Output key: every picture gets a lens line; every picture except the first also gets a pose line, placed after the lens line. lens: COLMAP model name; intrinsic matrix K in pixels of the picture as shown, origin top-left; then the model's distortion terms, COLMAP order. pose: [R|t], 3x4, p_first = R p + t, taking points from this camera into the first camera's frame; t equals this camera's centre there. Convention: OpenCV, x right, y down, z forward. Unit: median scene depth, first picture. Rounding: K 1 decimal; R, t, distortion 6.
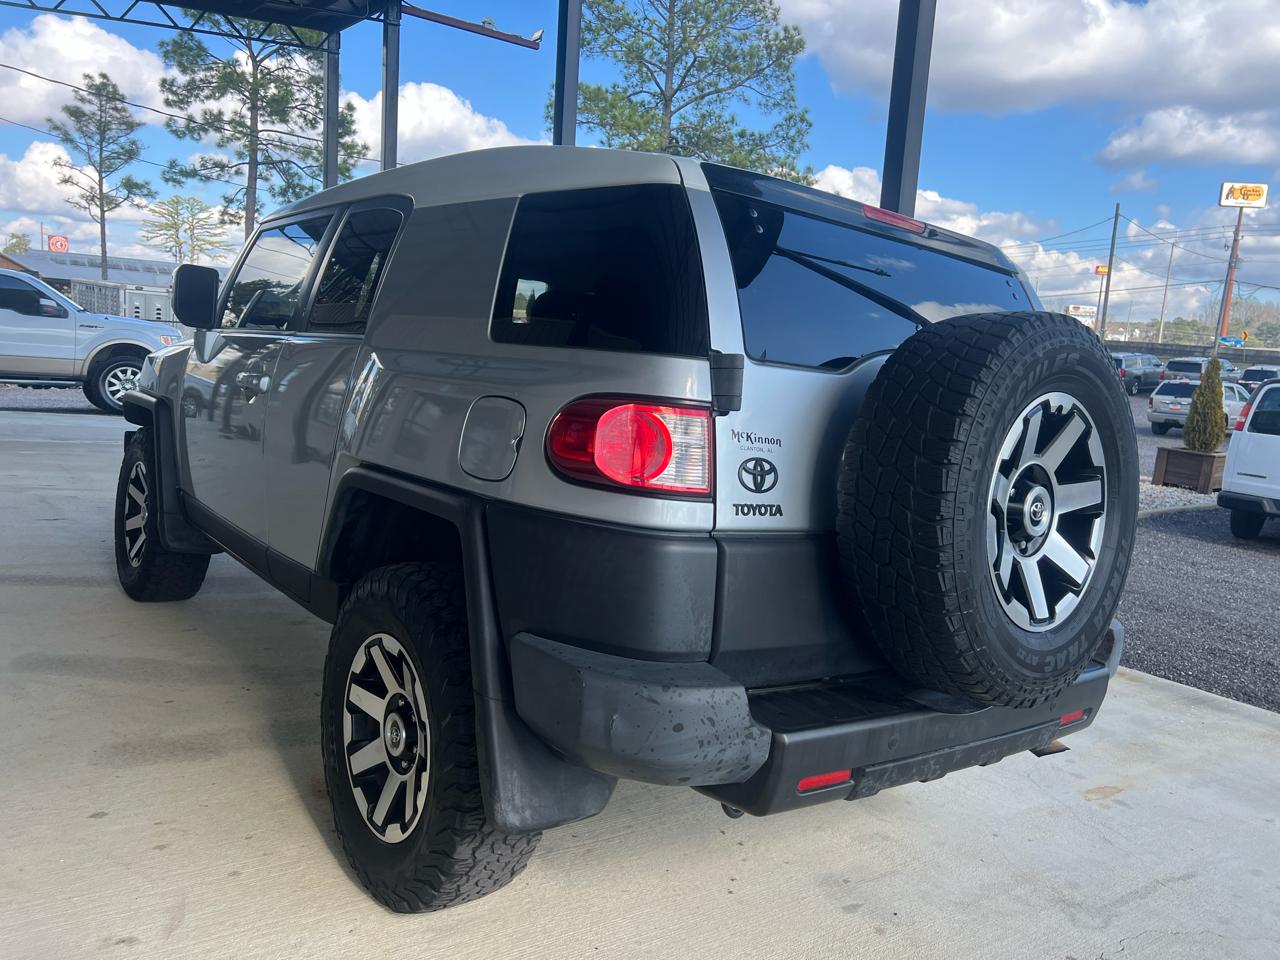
lens RADIAL K [[970.4, 0, 652.7], [0, 970.4, 476.3], [0, 0, 1]] dist [0.067879, -0.080091]
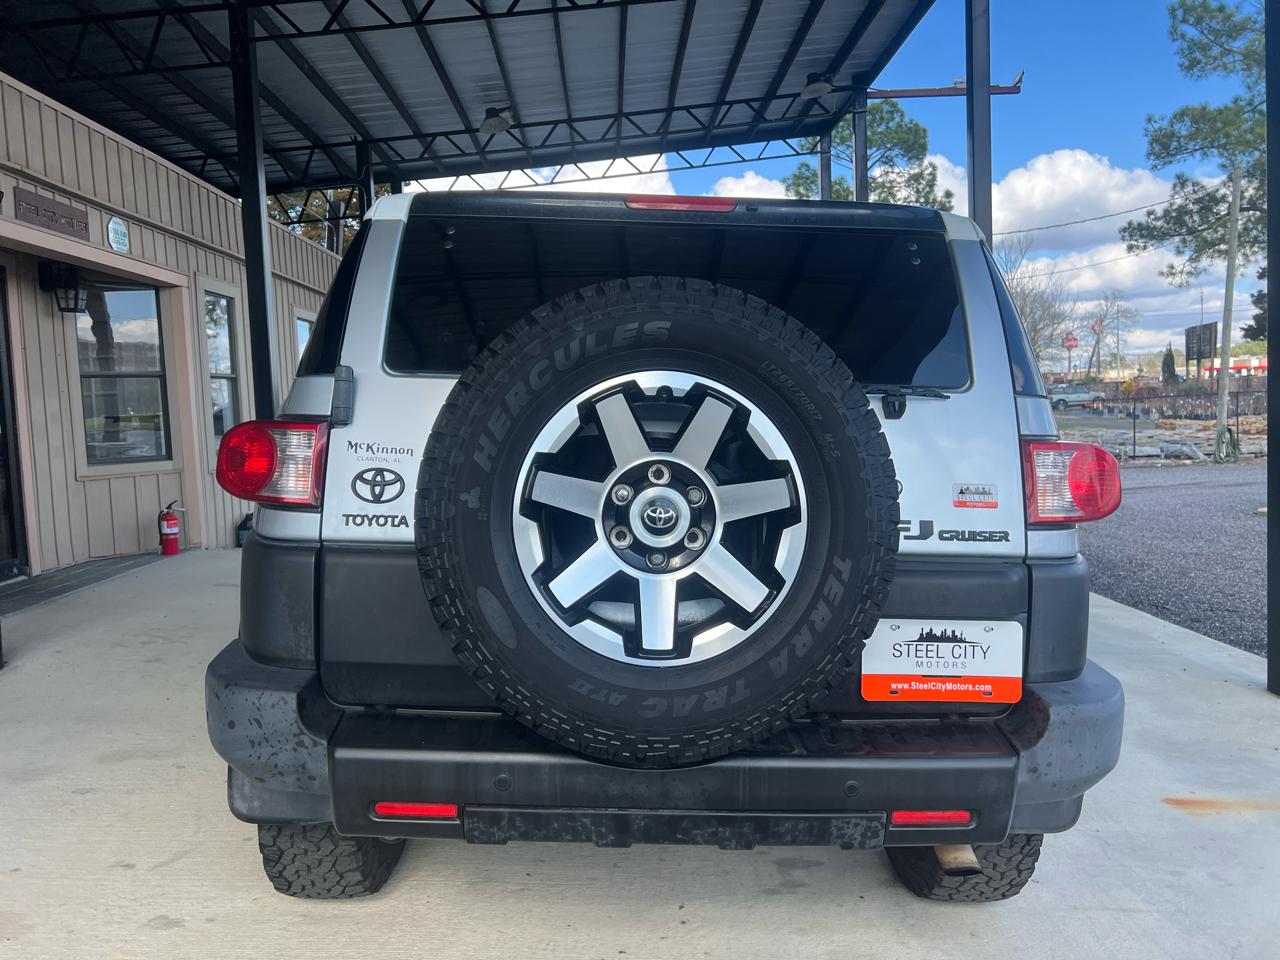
lens RADIAL K [[975.5, 0, 641.0], [0, 975.5, 459.9], [0, 0, 1]] dist [0.051232, -0.058423]
pose [[0.795552, -0.062730, -0.602629, 0.856765], [0.001856, 0.994874, -0.101110, 0.068829], [0.605883, 0.079319, 0.791590, 0.337703]]
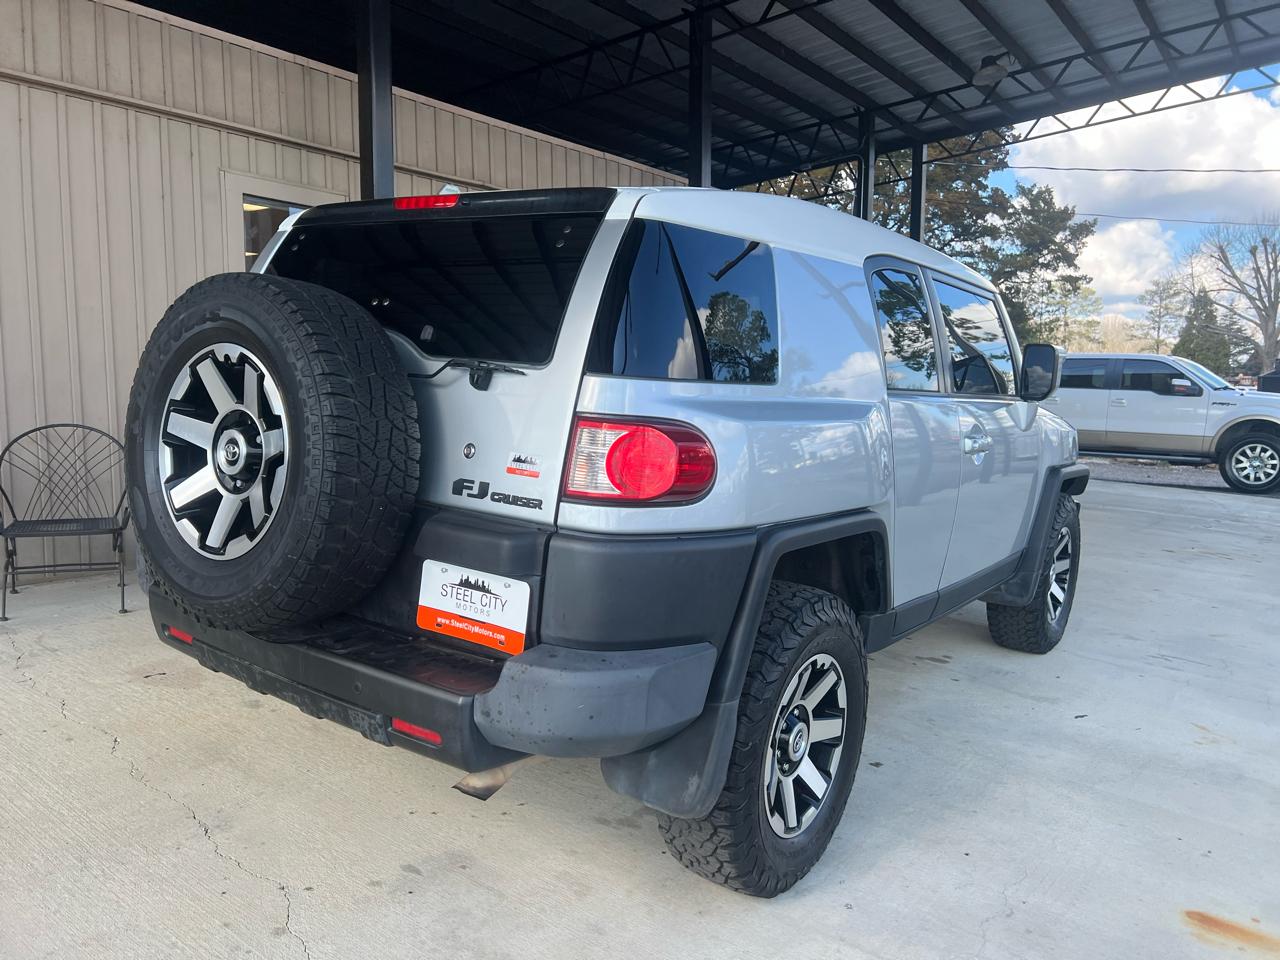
lens RADIAL K [[959.9, 0, 634.2], [0, 959.9, 474.4], [0, 0, 1]] dist [0.106765, -0.112191]
pose [[0.256712, 0.025935, -0.966140, 1.537208], [-0.124524, 0.992196, -0.006453, 0.011207], [0.958432, 0.121964, 0.257938, 1.130248]]
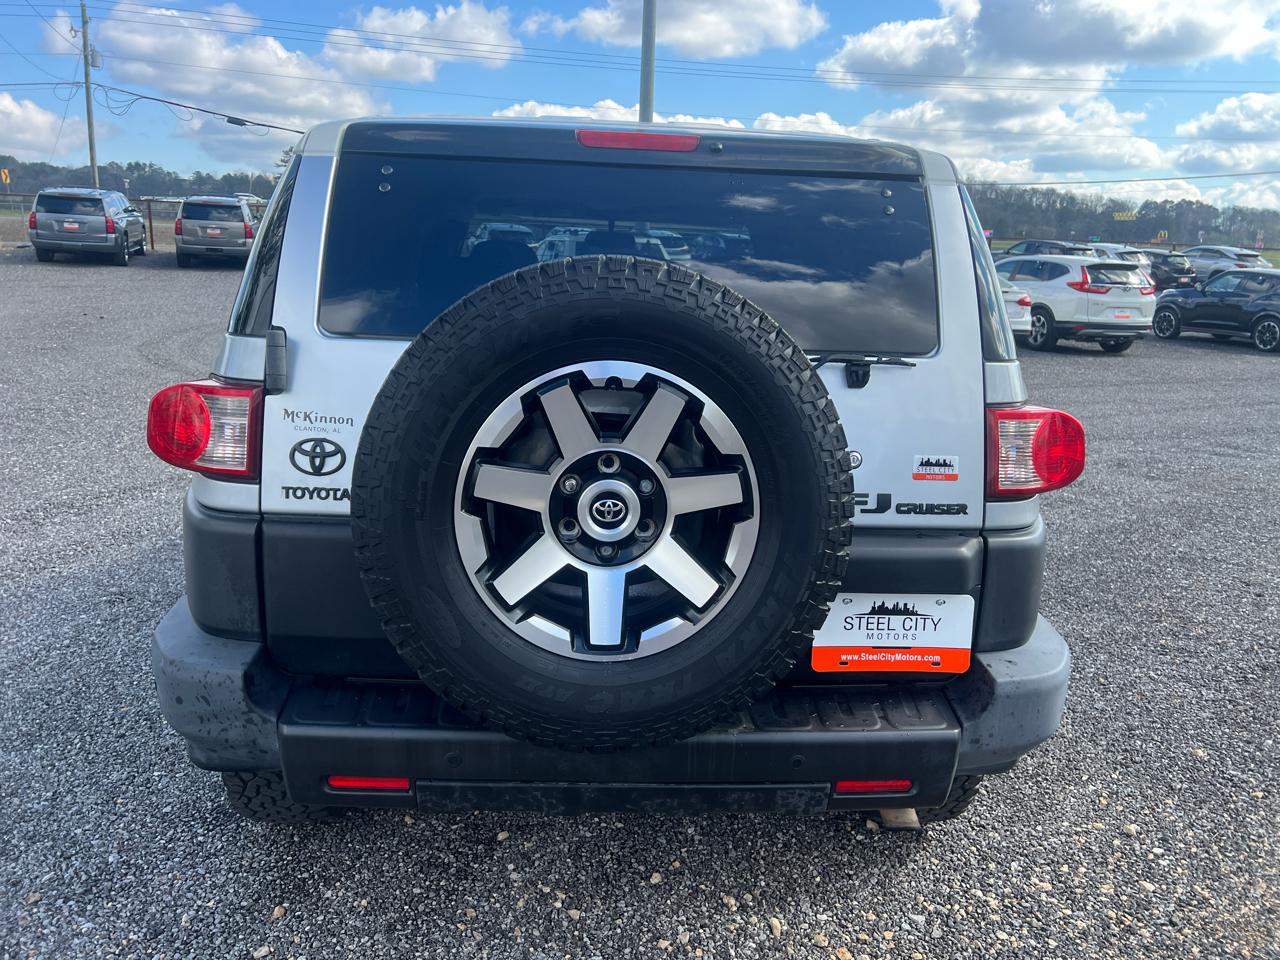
lens RADIAL K [[970.3, 0, 640.0], [0, 970.3, 480.0], [0, 0, 1]] dist [0.063384, -0.067323]
pose [[0.809410, 0.043599, -0.585624, 0.854220], [-0.002904, 0.997525, 0.070250, -0.043067], [0.587237, -0.055161, 0.807533, 0.378082]]
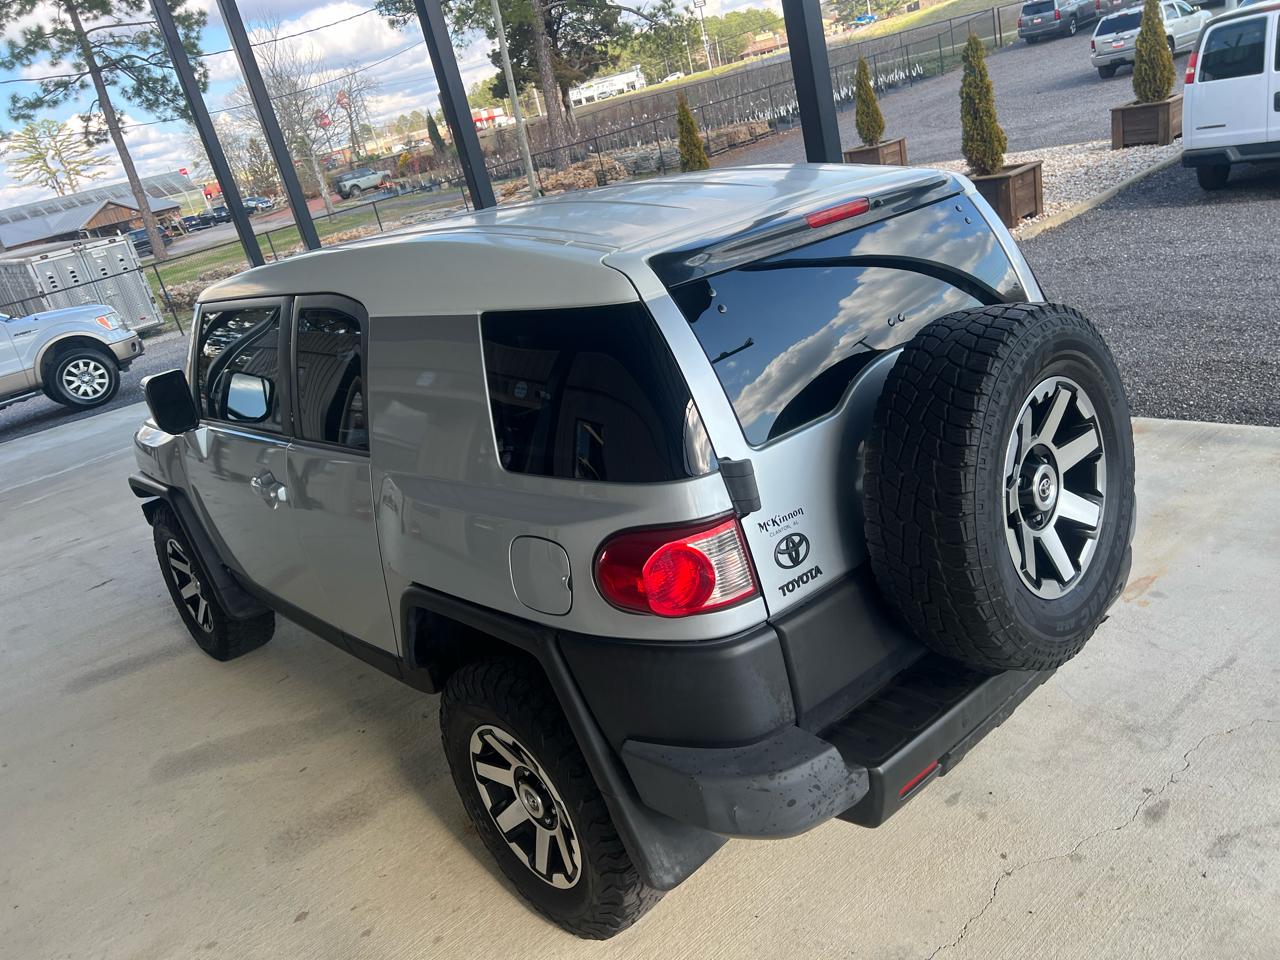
lens RADIAL K [[975.1, 0, 651.5], [0, 975.1, 475.4], [0, 0, 1]] dist [0.054792, -0.064414]
pose [[0.954079, -0.298430, -0.025924, 0.011651], [0.296707, 0.929562, 0.218814, -0.334656], [-0.041203, -0.216458, 0.975422, -0.031885]]
